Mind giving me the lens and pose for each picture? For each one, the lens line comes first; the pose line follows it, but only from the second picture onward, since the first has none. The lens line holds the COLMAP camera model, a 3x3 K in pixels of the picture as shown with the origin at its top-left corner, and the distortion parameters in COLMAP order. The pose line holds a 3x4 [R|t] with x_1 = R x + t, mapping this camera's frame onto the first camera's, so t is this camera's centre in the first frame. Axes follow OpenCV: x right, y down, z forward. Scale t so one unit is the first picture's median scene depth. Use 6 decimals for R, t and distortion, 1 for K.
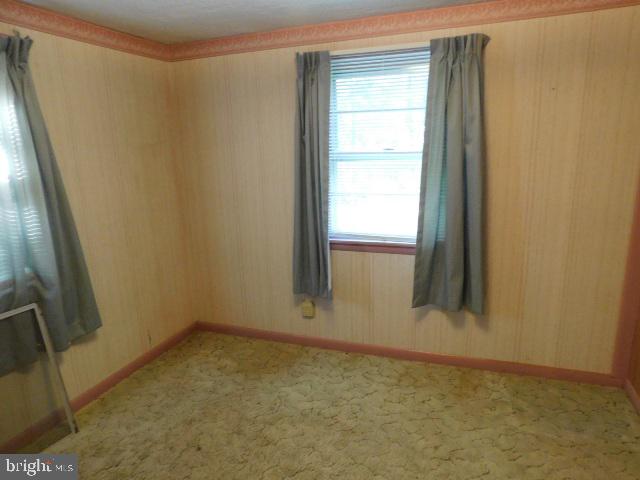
lens RADIAL K [[419.1, 0, 320.0], [0, 419.1, 240.0], [0, 0, 1]] dist [-0.076544, 0.055708]
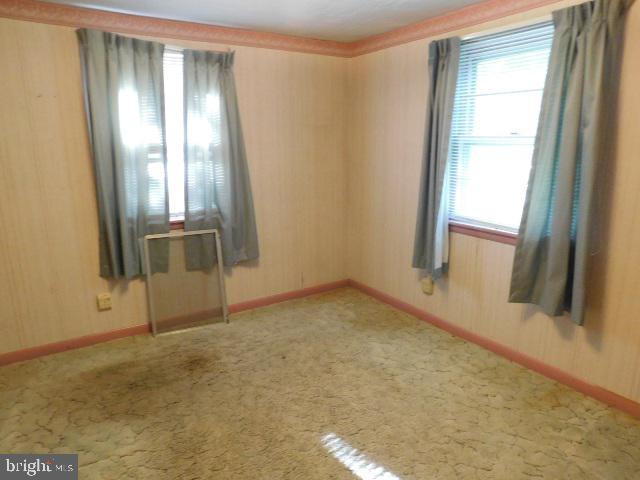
lens RADIAL K [[419.1, 0, 320.0], [0, 419.1, 240.0], [0, 0, 1]] dist [-0.076544, 0.055708]
pose [[0.800338, 0.163903, -0.576710, 0.411752], [-0.151273, 0.985990, 0.070290, 0.023704], [0.580151, 0.030986, 0.813919, -0.018442]]
